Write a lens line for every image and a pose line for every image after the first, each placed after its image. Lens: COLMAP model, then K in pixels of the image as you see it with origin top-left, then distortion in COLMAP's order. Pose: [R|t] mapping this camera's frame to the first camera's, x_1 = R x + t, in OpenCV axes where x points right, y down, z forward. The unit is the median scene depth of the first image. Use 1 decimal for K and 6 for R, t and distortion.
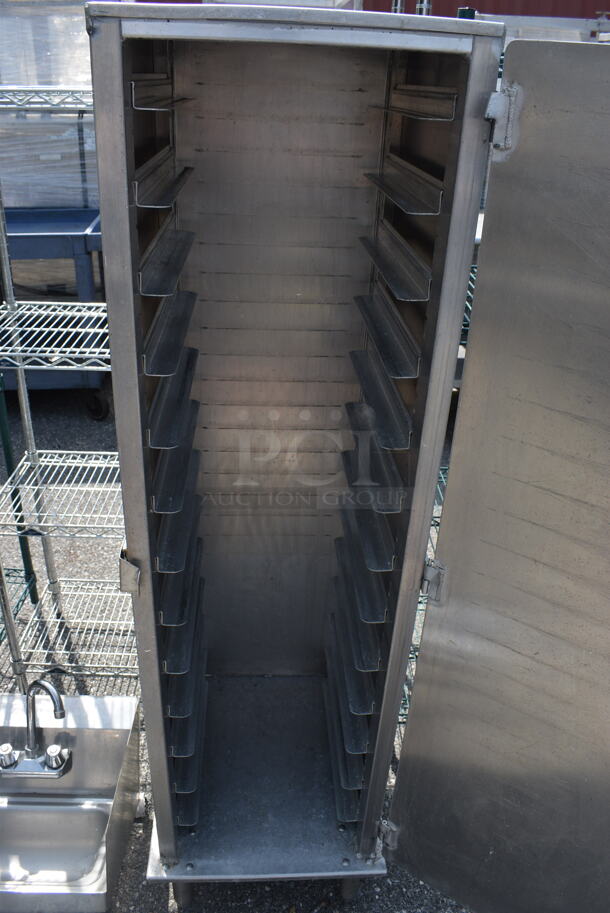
lens RADIAL K [[709.3, 0, 303.9], [0, 709.3, 457.5], [0, 0, 1]] dist [-0.085750, 0.005977]
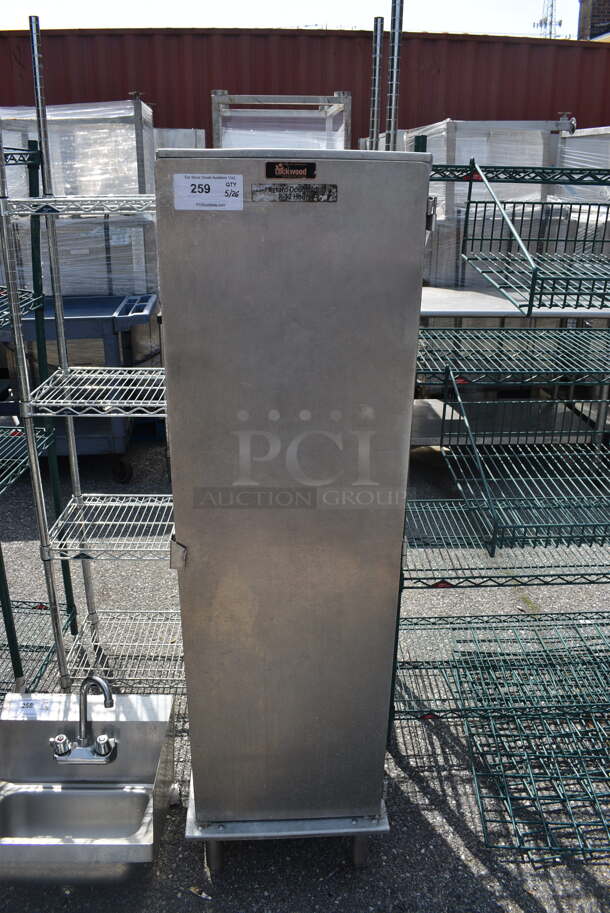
lens RADIAL K [[709.3, 0, 306.7], [0, 709.3, 456.9], [0, 0, 1]] dist [-0.085750, 0.005977]
pose [[0.999651, -0.026179, -0.003626, -0.000369], [0.025577, 0.992833, -0.116742, 0.094625], [0.006656, 0.116608, 0.993156, -0.215011]]
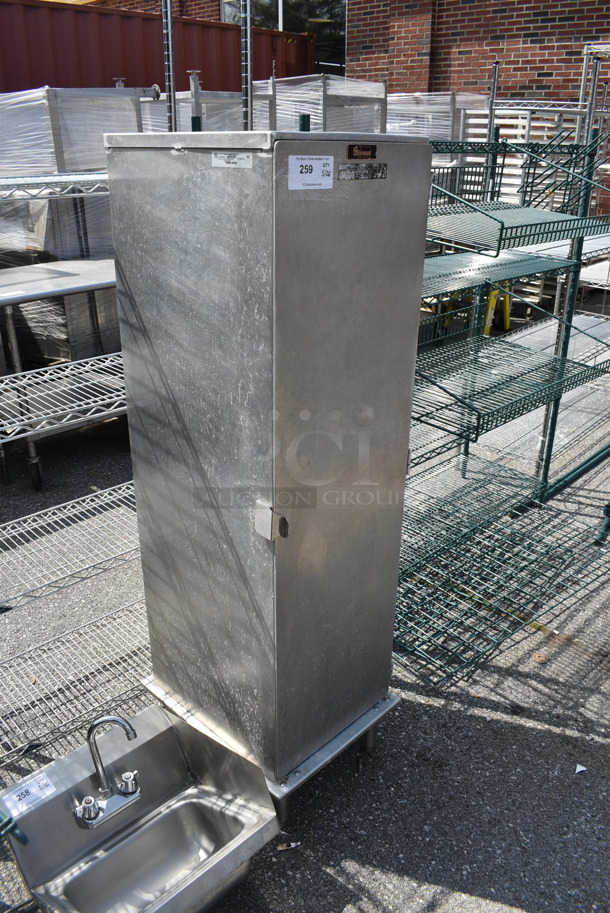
lens RADIAL K [[709.3, 0, 309.1], [0, 709.3, 456.3], [0, 0, 1]] dist [-0.085750, 0.005977]
pose [[0.732880, -0.303231, 0.609046, -0.650379], [0.338456, 0.939051, 0.060260, -0.012560], [-0.590198, 0.161972, 0.790842, -0.094929]]
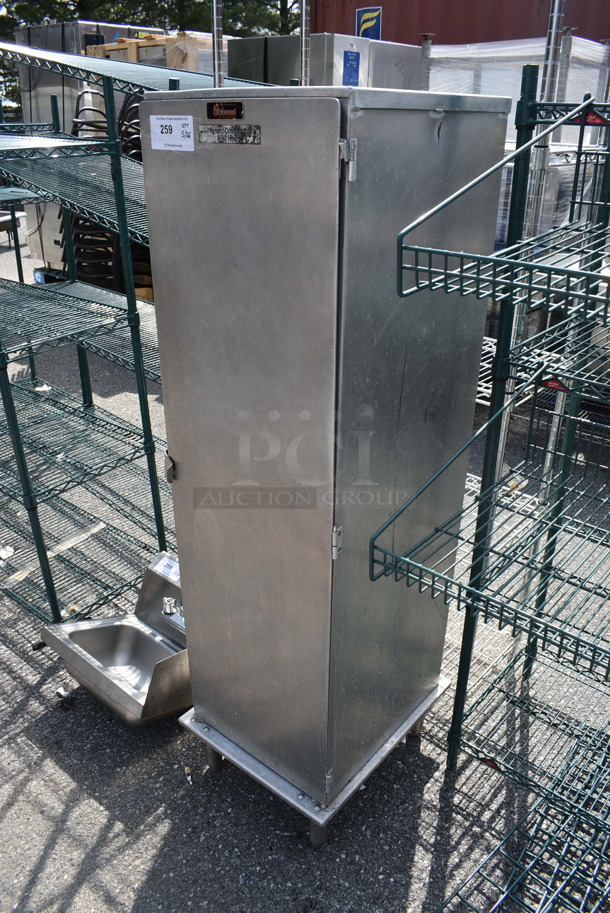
lens RADIAL K [[709.3, 0, 309.0], [0, 709.3, 455.1], [0, 0, 1]] dist [-0.085750, 0.005977]
pose [[0.736163, 0.270014, -0.620610, 0.558818], [-0.304182, 0.951138, 0.053001, -0.014054], [0.604597, 0.149761, 0.782326, 0.017855]]
